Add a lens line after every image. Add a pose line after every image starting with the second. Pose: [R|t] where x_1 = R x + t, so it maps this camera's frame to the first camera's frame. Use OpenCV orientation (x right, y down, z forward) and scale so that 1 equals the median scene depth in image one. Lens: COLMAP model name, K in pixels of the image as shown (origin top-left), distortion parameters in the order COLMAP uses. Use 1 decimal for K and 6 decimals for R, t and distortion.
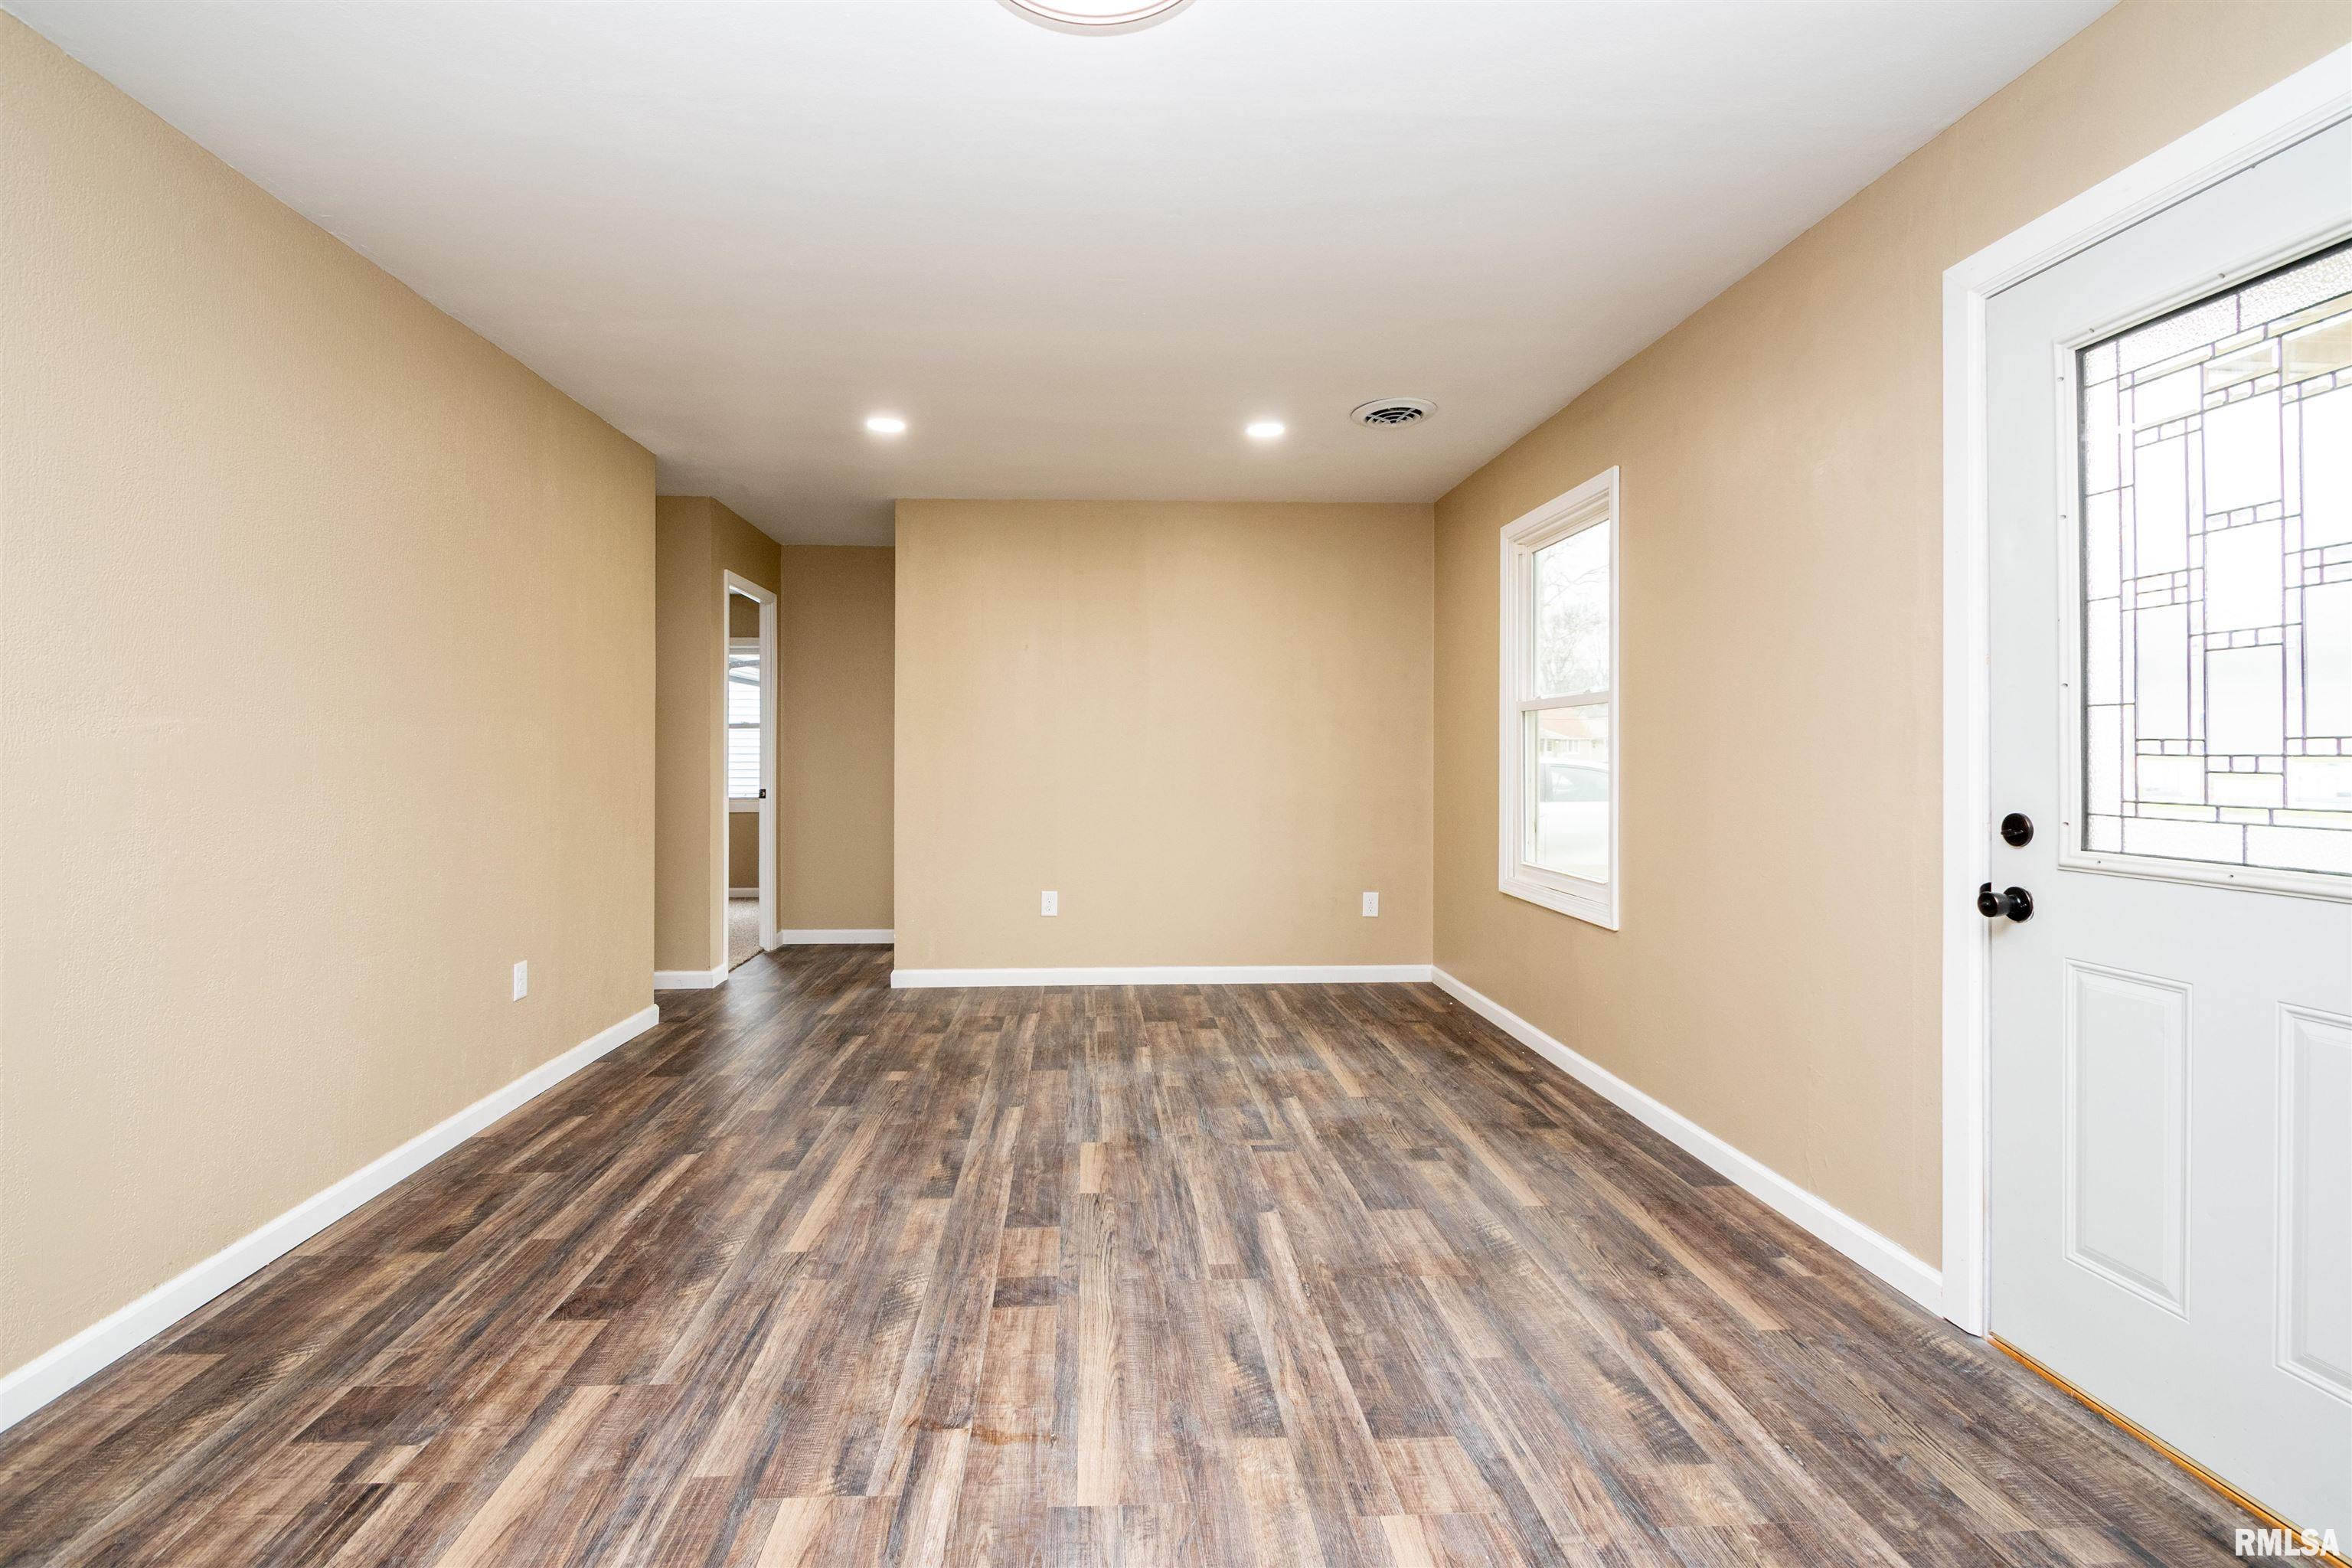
lens RADIAL K [[1077.9, 0, 1172.6], [0, 1077.9, 761.3], [0, 0, 1]] dist [-0.001212, -0.013266]
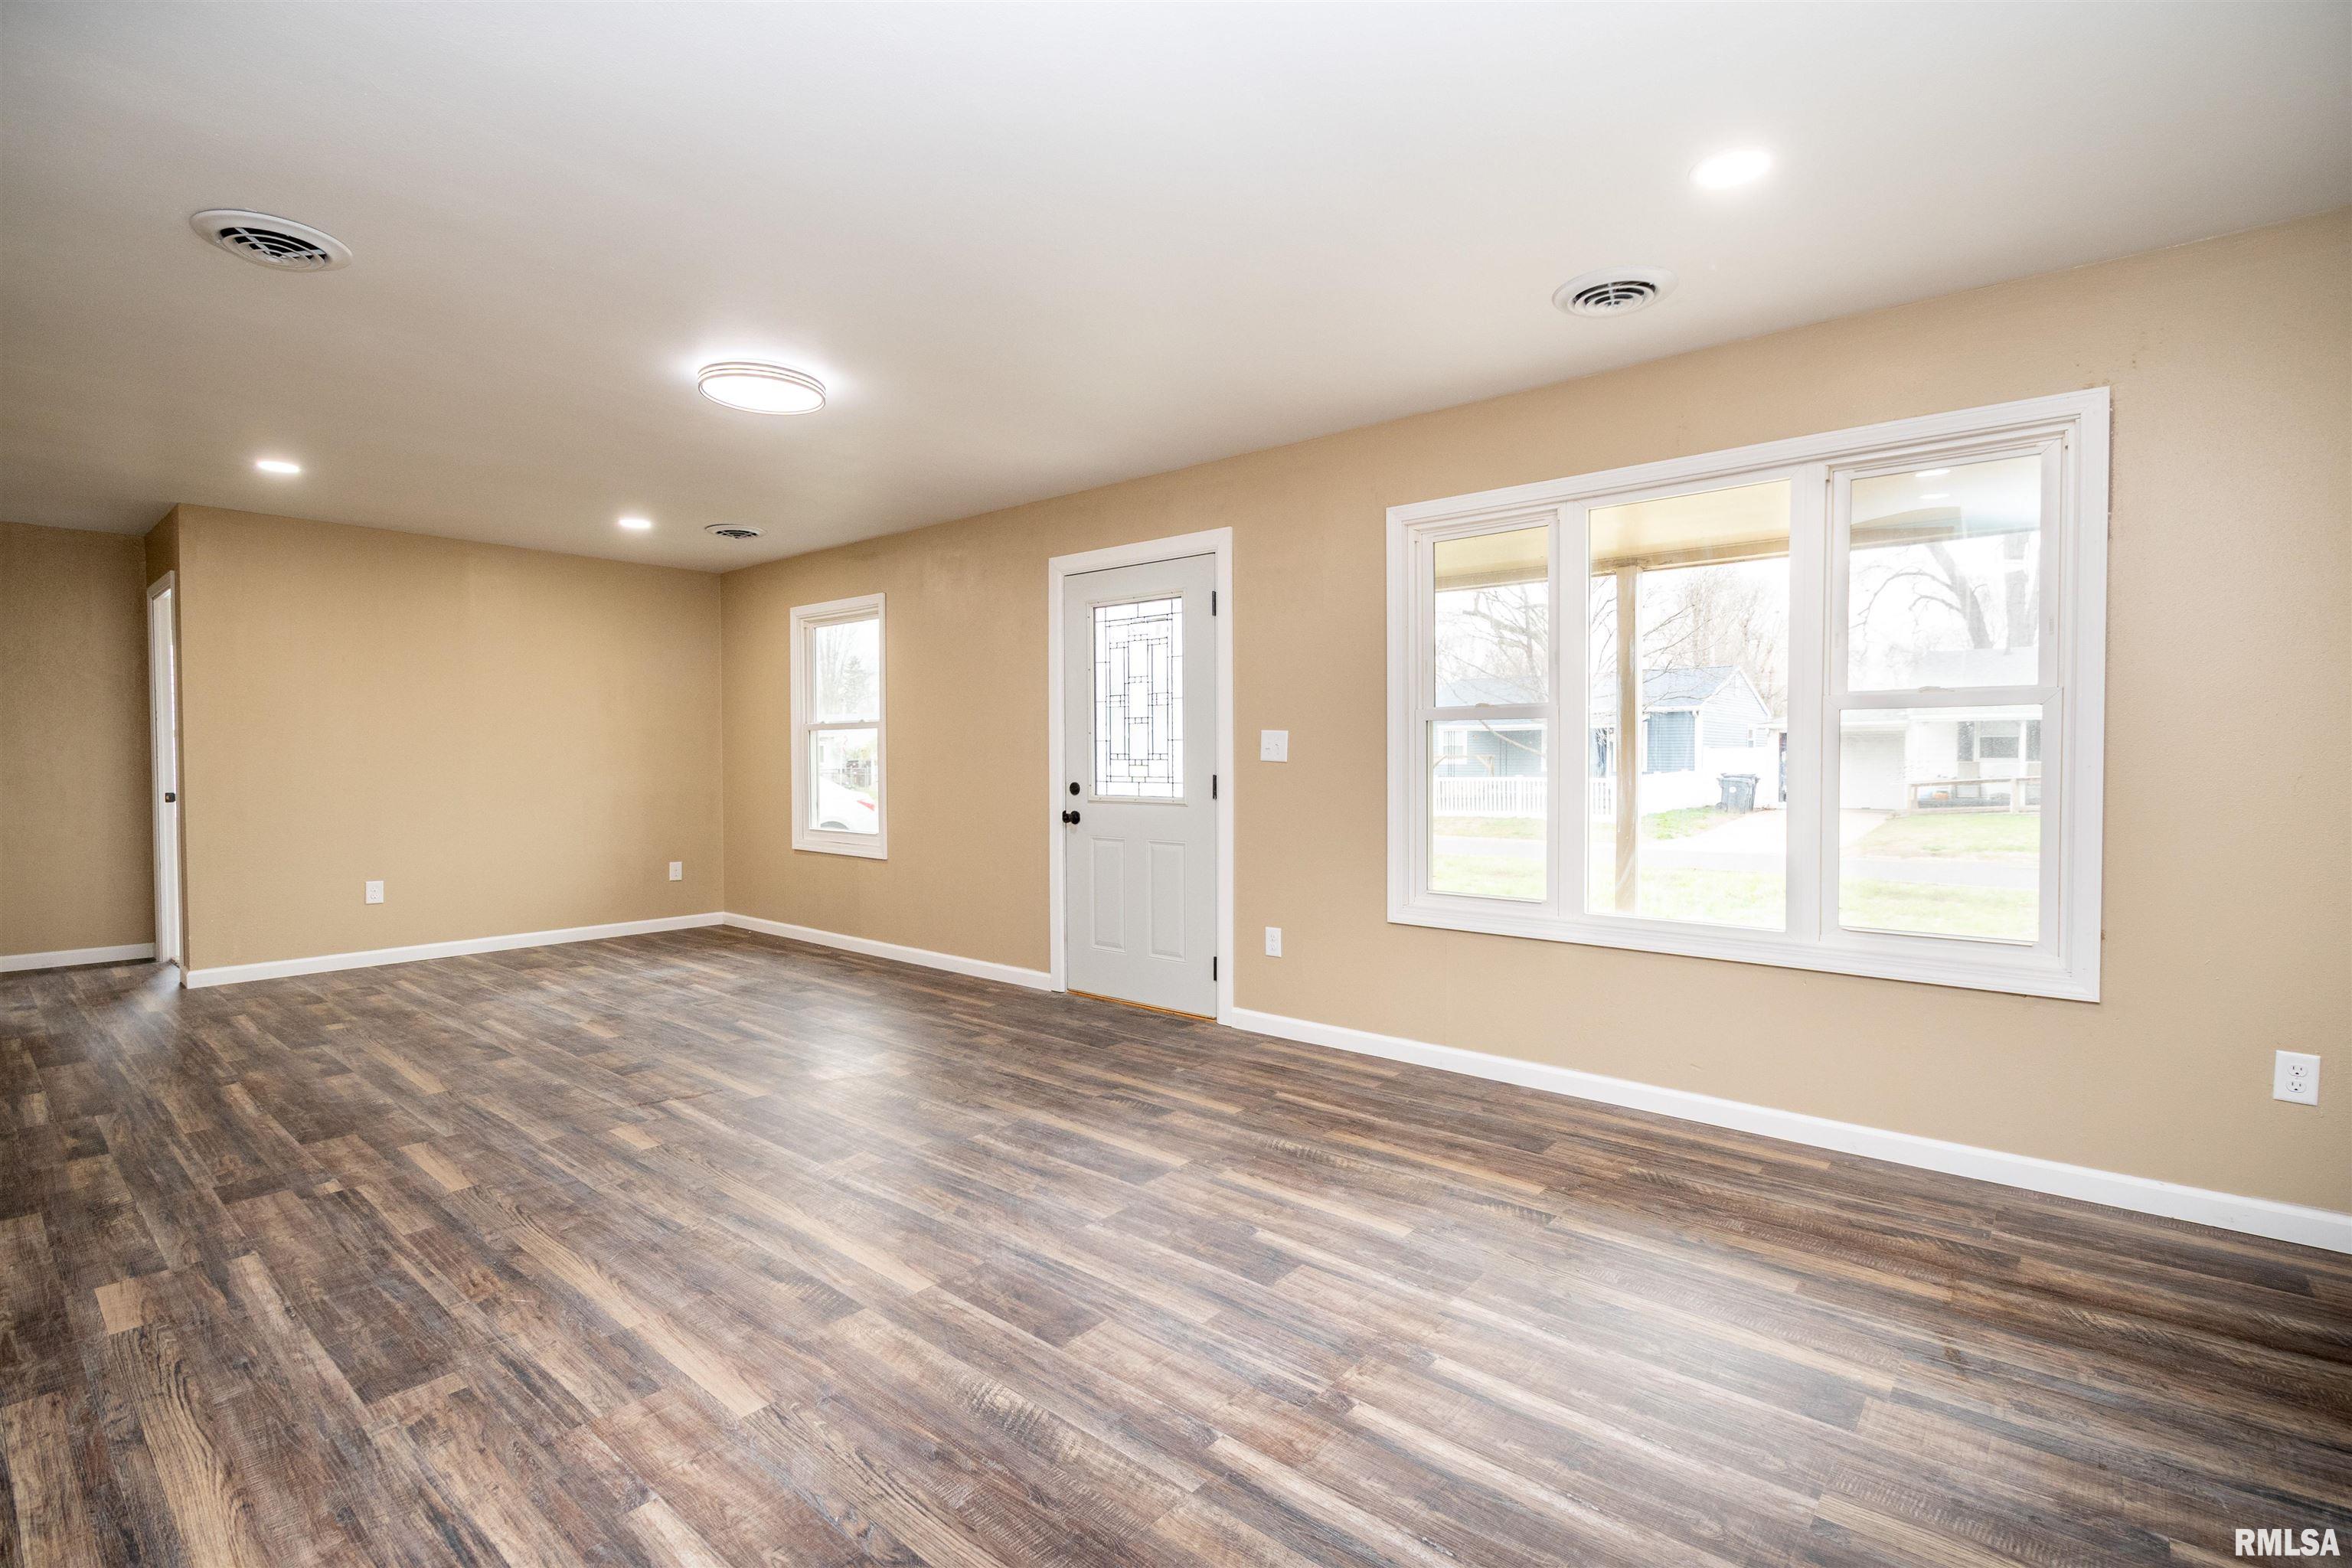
lens RADIAL K [[1054.2, 0, 1176.0], [0, 1054.2, 784.0], [0, 0, 1]] dist [-0.001014, -0.000373]
pose [[0.697664, -0.015377, 0.716260, -0.815137], [0.002591, 0.999817, 0.018941, 0.005615], [-0.716420, -0.011359, 0.697576, -0.896164]]
